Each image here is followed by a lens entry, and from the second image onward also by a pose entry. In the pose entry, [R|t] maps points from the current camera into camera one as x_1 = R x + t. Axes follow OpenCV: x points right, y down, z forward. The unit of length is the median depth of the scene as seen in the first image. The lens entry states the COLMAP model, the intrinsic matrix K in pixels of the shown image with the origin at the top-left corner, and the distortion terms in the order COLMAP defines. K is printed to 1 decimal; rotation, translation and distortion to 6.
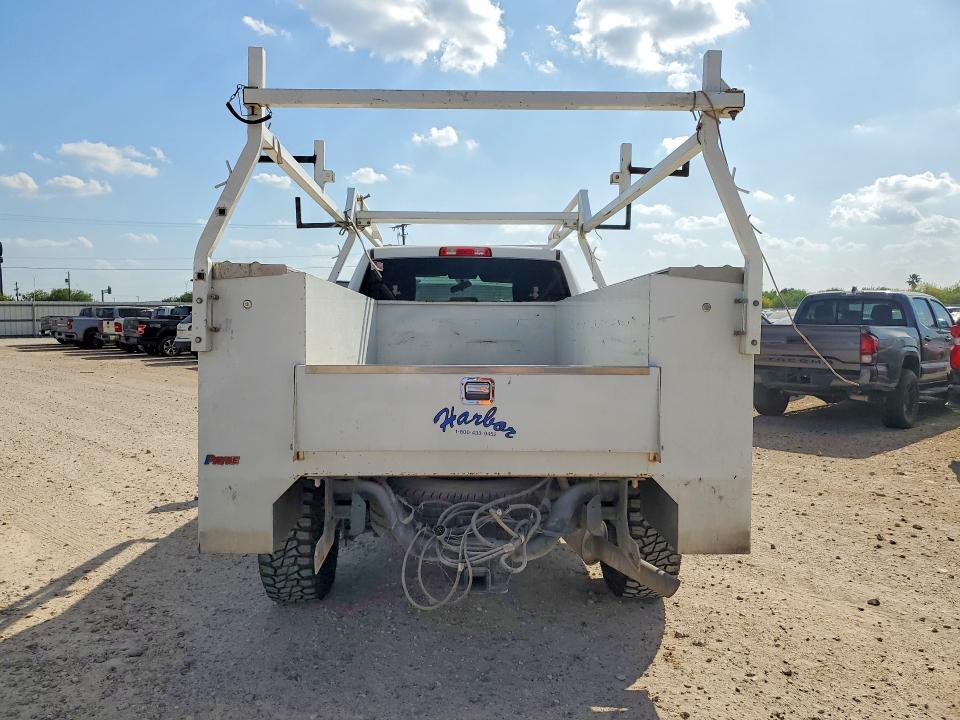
lens RADIAL K [[739.1, 0, 479.5], [0, 739.1, 360.4], [0, 0, 1]] dist [0.013521, 0.005361]
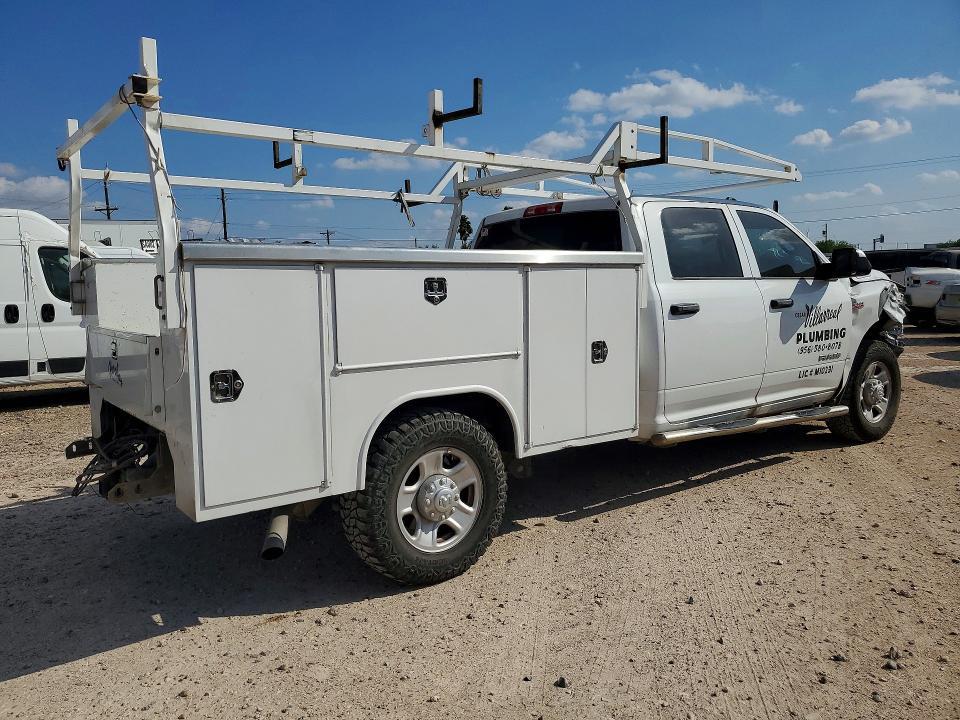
lens RADIAL K [[760.4, 0, 479.0], [0, 760.4, 354.6], [0, 0, 1]] dist [0.012942, 0.008675]
pose [[0.575401, 0.056597, -0.815911, 1.082254], [-0.010574, 0.998034, 0.061773, -0.030662], [0.817803, -0.026917, 0.574868, 0.537265]]
